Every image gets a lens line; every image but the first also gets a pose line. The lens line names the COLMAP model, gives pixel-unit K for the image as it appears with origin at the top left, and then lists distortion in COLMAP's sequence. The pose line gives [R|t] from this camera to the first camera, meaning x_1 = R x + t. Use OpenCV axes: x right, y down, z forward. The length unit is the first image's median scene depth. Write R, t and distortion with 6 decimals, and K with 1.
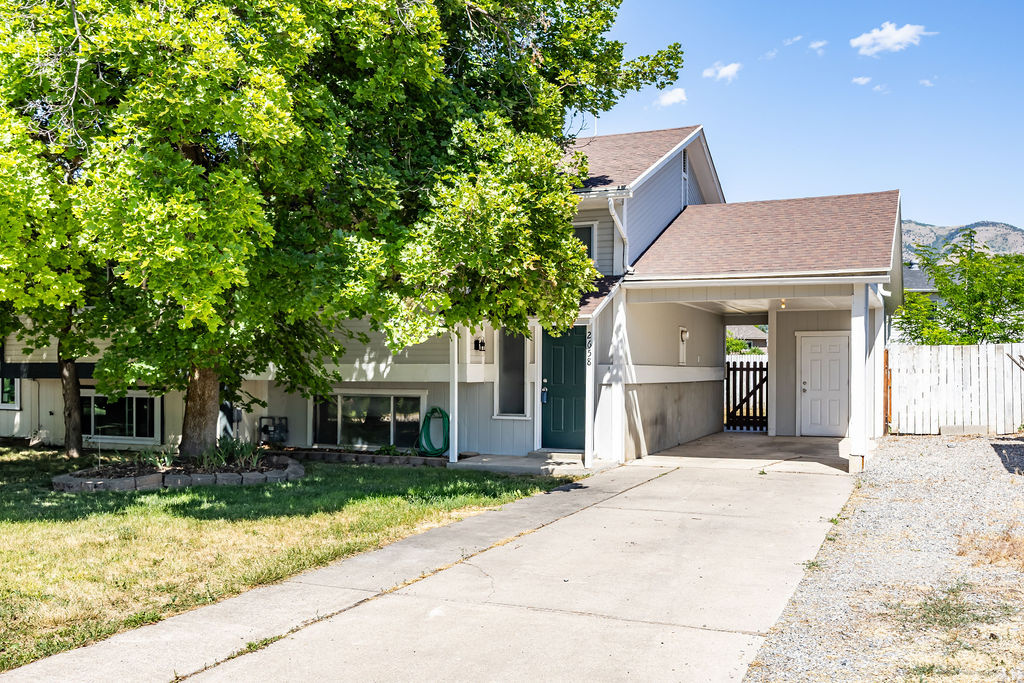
lens RADIAL K [[922.9, 0, 528.9], [0, 922.9, 372.8], [0, 0, 1]] dist [-0.001878, -0.000763]
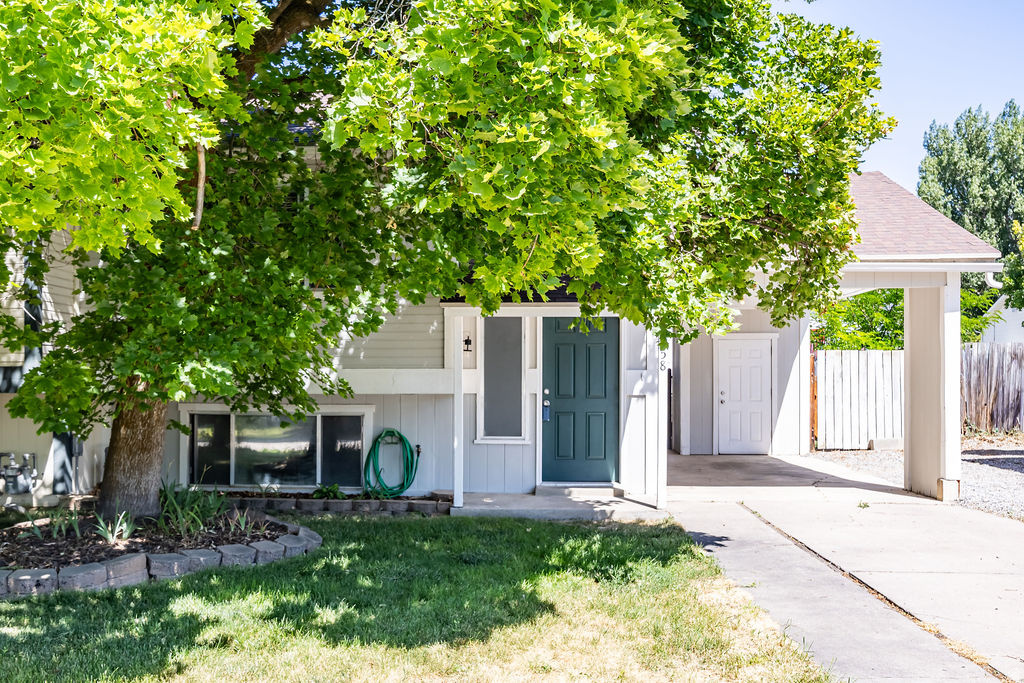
lens RADIAL K [[1006.7, 0, 509.3], [0, 1006.7, 344.7], [0, 0, 1]] dist [-0.037445, 0.000000]
pose [[0.952884, 0.009310, 0.303193, -0.253878], [0.002512, 0.999252, -0.038580, 0.002268], [-0.303325, 0.037524, 0.952148, 0.225289]]
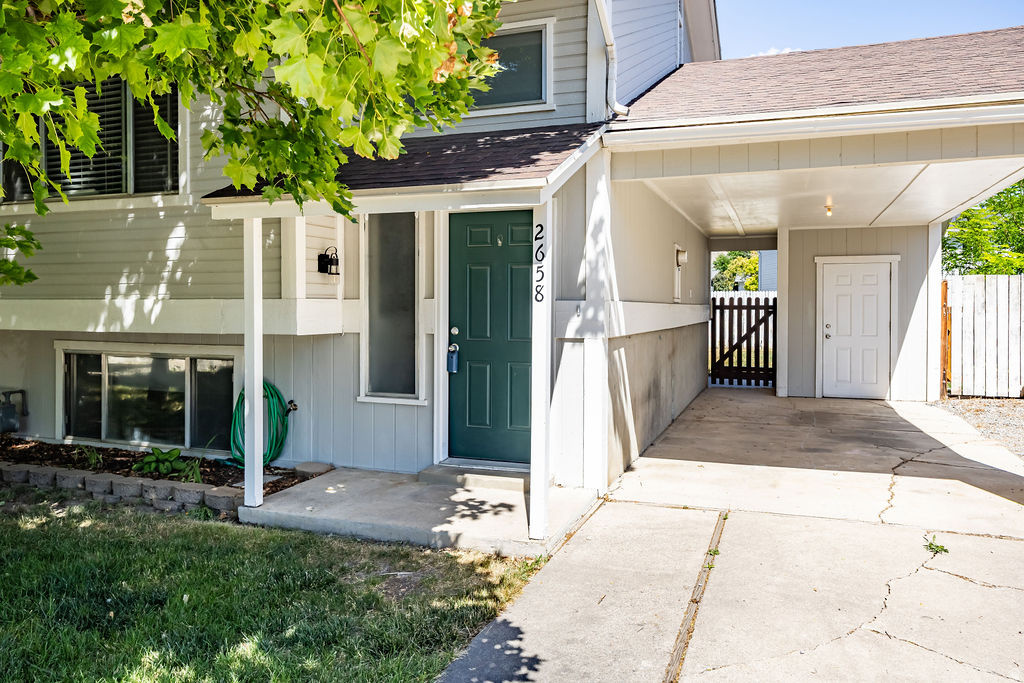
lens RADIAL K [[785.1, 0, 514.2], [0, 785.1, 305.6], [0, 0, 1]] dist [-0.012047, 0.003602]
pose [[0.999378, 0.000261, 0.035267, 0.034580], [-0.000106, 0.999990, -0.004407, -0.003508], [-0.035268, 0.004400, 0.999368, 0.537373]]
